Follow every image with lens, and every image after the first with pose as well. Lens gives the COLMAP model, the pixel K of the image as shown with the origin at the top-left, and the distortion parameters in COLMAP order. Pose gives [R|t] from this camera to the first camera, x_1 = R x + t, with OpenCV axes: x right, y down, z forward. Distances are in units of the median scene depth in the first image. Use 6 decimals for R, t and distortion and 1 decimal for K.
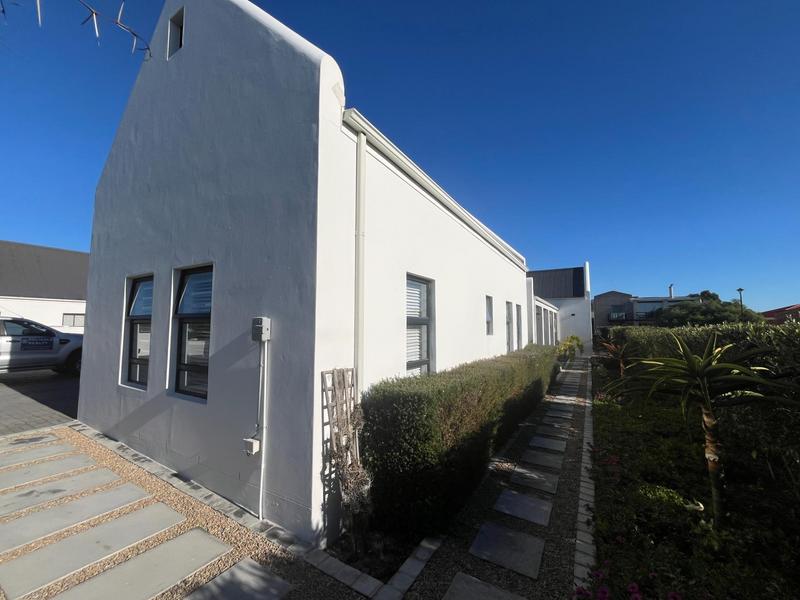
lens RADIAL K [[321.8, 0, 397.8], [0, 321.8, 301.8], [0, 0, 1]] dist [-0.001775, -0.000137]
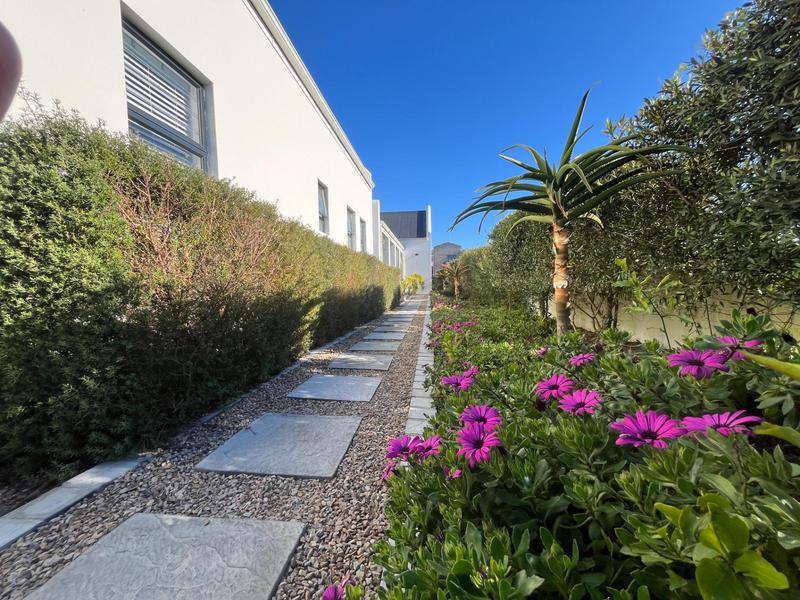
lens RADIAL K [[321.8, 0, 397.8], [0, 321.8, 301.8], [0, 0, 1]] dist [-0.001775, -0.000137]
pose [[0.905061, -0.045041, 0.422891, 0.242202], [-0.010080, 0.991825, 0.127210, 0.398219], [-0.425163, -0.119396, 0.897207, 0.409626]]
